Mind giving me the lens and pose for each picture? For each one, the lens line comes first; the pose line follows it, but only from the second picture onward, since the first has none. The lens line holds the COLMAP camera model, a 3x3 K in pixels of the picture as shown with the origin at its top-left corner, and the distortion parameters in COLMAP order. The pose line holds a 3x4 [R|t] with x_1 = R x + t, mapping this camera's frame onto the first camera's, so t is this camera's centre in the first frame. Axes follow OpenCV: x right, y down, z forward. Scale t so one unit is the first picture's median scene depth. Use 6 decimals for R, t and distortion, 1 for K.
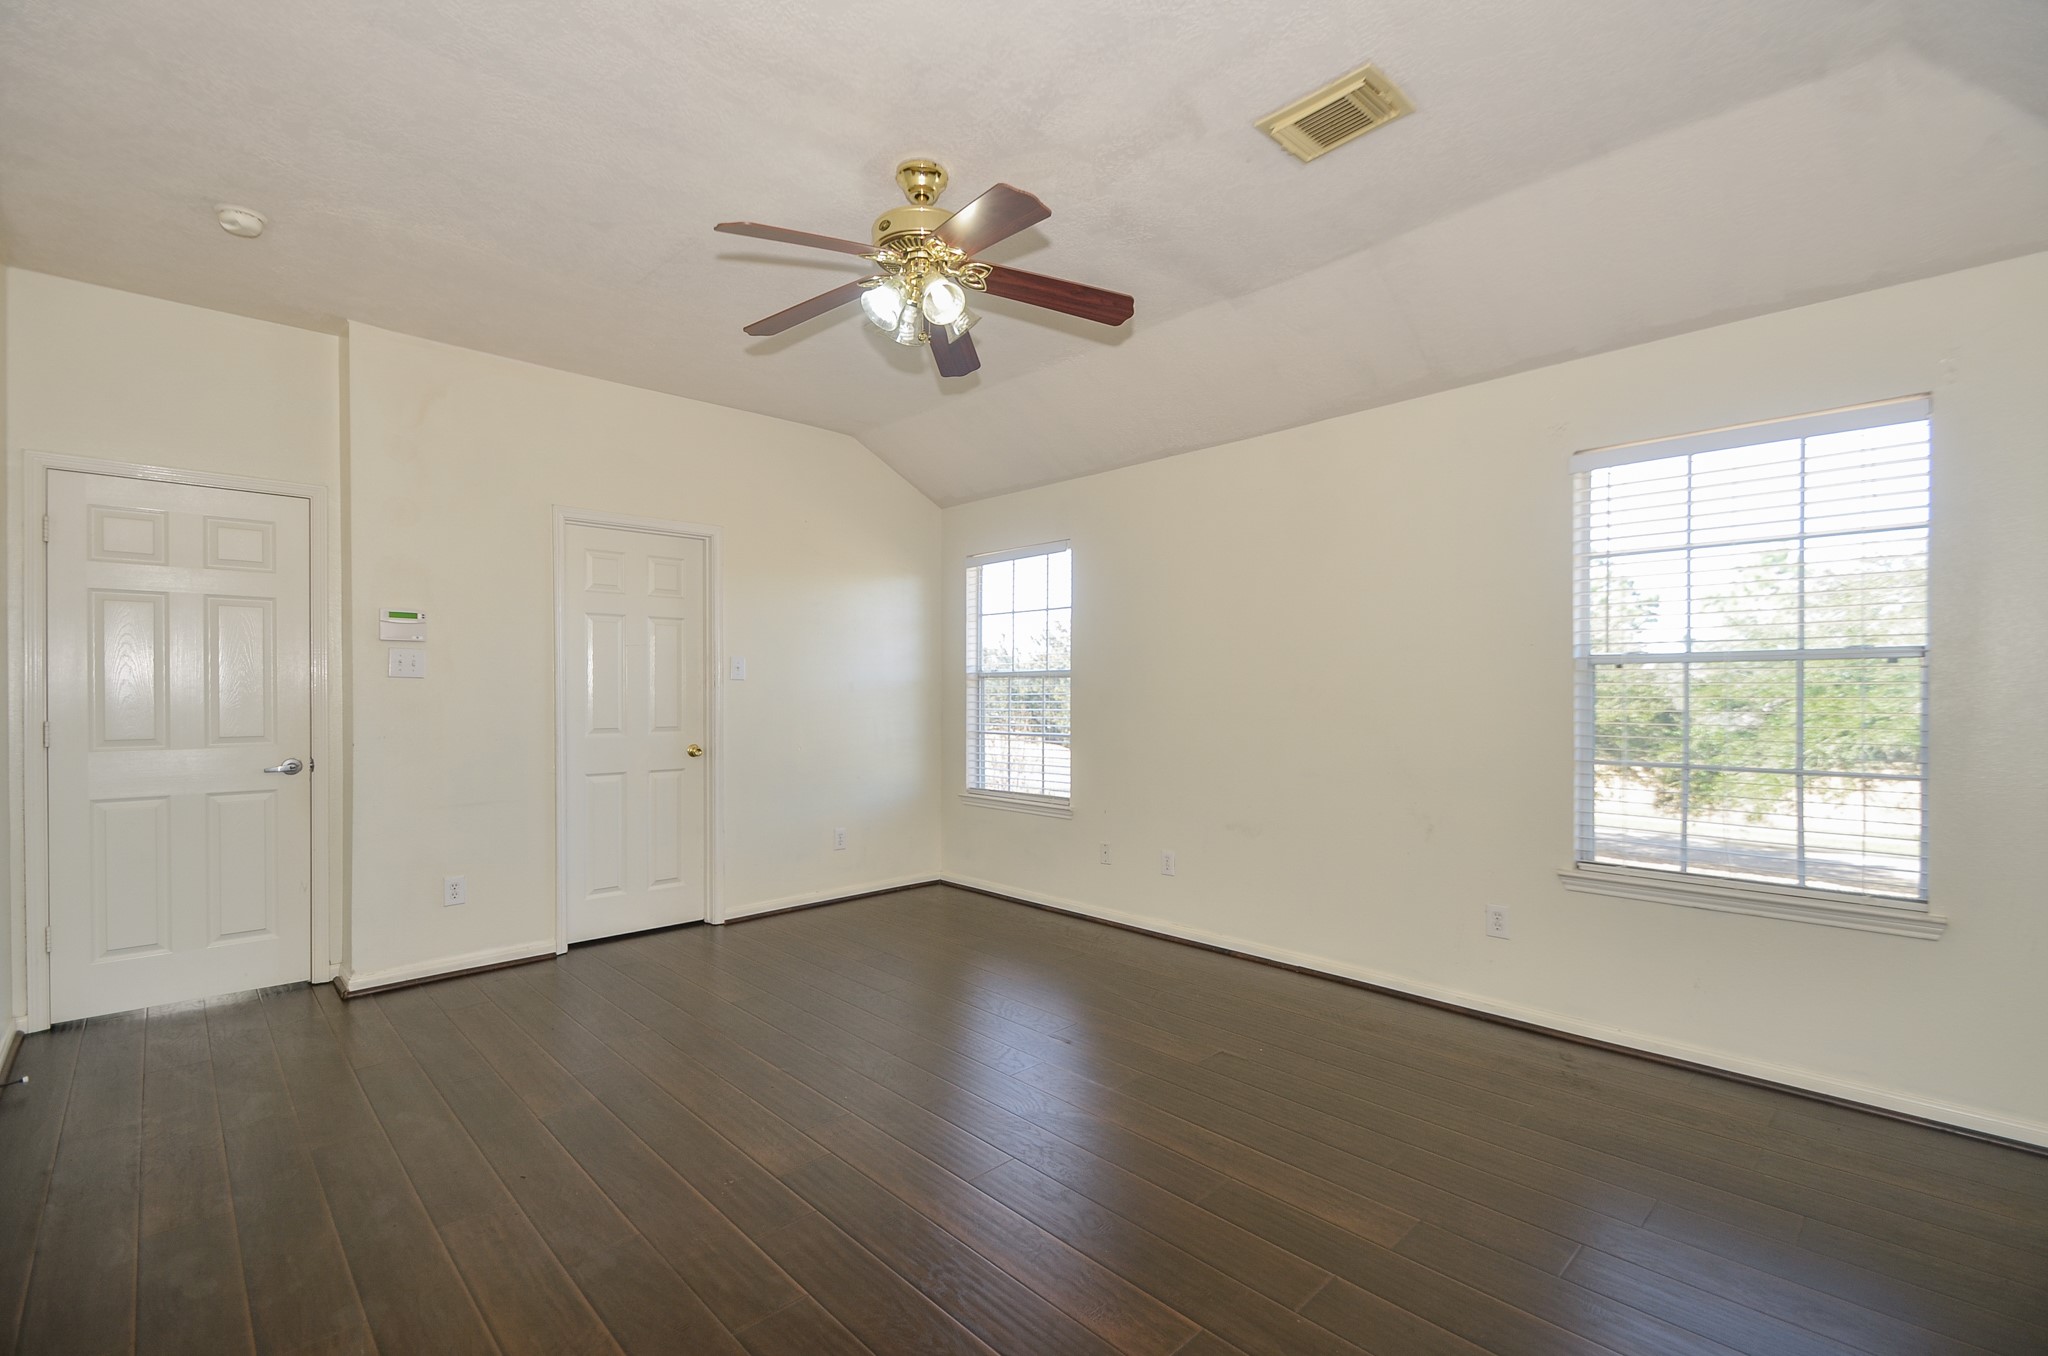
lens RADIAL K [[907.4, 0, 1077.8], [0, 907.4, 685.8], [0, 0, 1]] dist [0.012509, -0.006908]
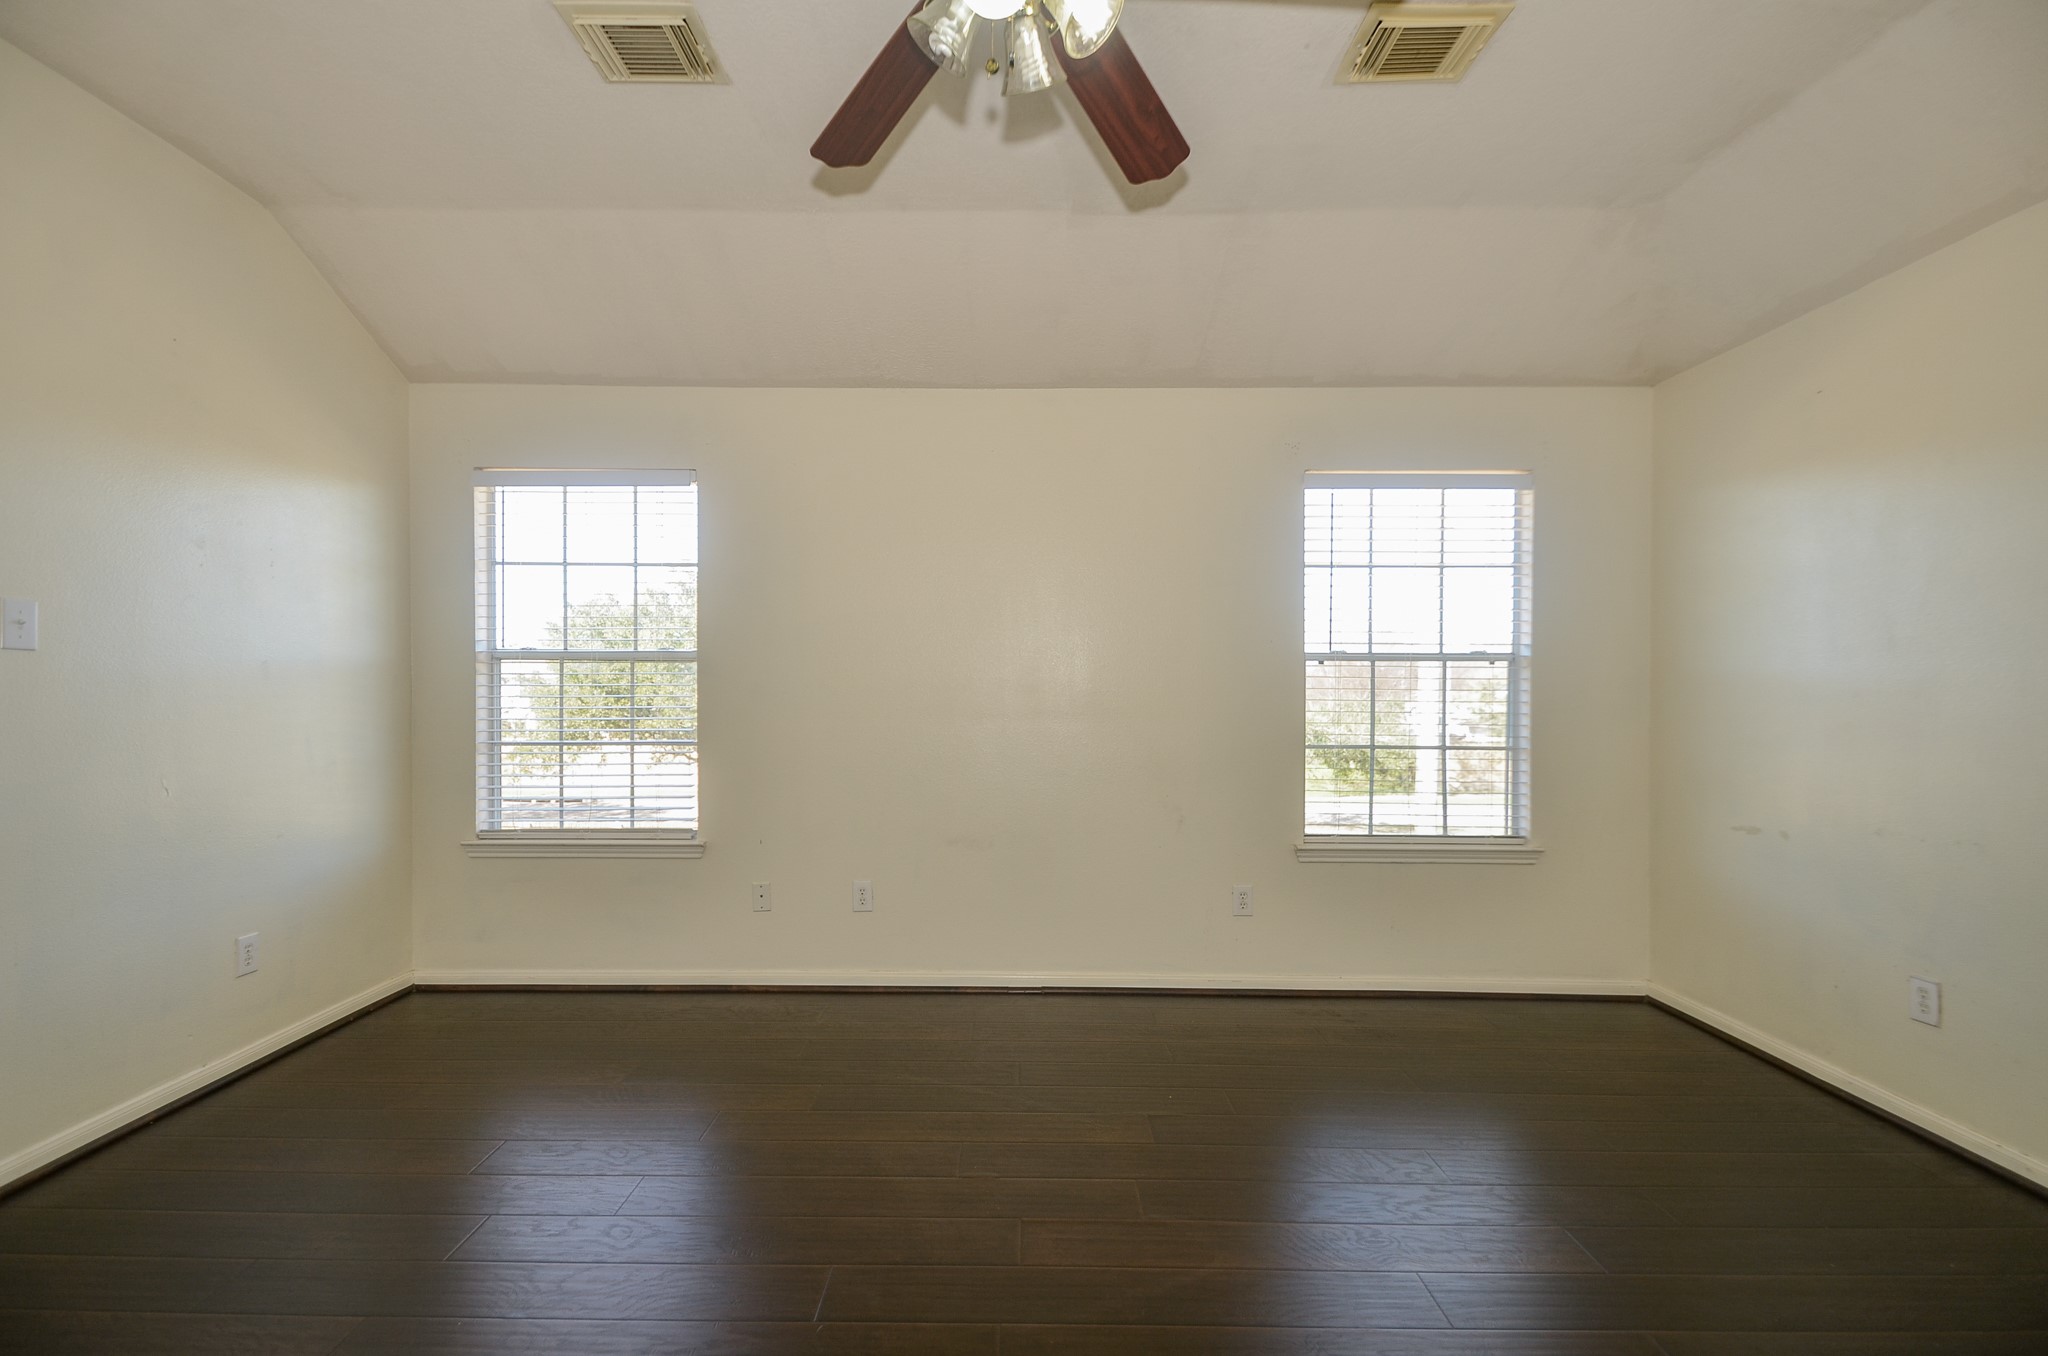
lens RADIAL K [[907.4, 0, 1027.5], [0, 907.4, 685.8], [0, 0, 1]] dist [0.012509, -0.006908]
pose [[0.714364, -0.001005, 0.699774, -0.345747], [-0.010015, 0.999882, 0.011659, -0.001331], [-0.699703, -0.015337, 0.714270, 0.318431]]
